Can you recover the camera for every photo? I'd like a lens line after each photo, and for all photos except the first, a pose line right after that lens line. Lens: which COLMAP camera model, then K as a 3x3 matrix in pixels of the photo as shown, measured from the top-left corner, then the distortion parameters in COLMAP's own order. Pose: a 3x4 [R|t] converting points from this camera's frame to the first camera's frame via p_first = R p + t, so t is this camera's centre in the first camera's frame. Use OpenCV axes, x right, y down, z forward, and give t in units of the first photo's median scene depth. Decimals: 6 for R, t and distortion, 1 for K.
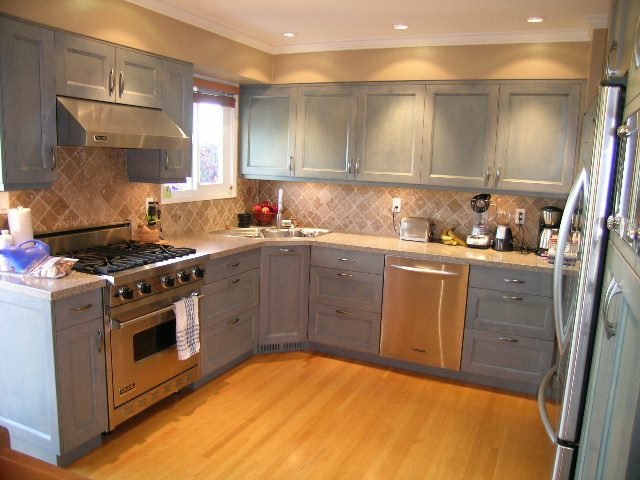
lens RADIAL K [[506.1, 0, 322.6], [0, 506.1, 240.7], [0, 0, 1]] dist [-0.152025, 0.101975]
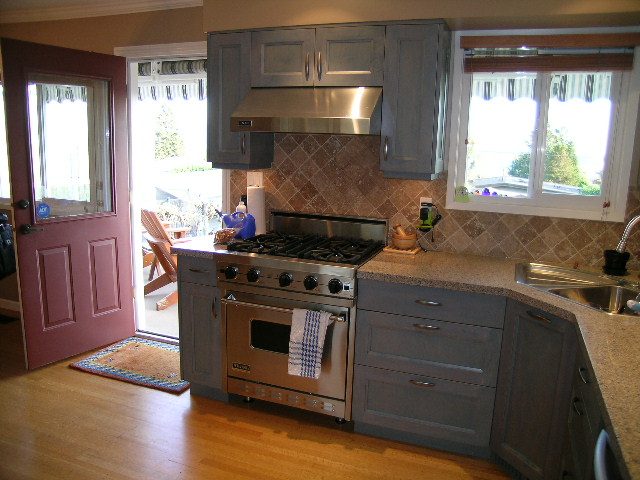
lens RADIAL K [[506.1, 0, 321.4], [0, 506.1, 238.2], [0, 0, 1]] dist [-0.152025, 0.101975]
pose [[0.080169, 0.152388, -0.985064, 0.543793], [-0.186091, 0.973158, 0.135401, -0.120357], [0.979256, 0.172457, 0.106375, 0.899971]]
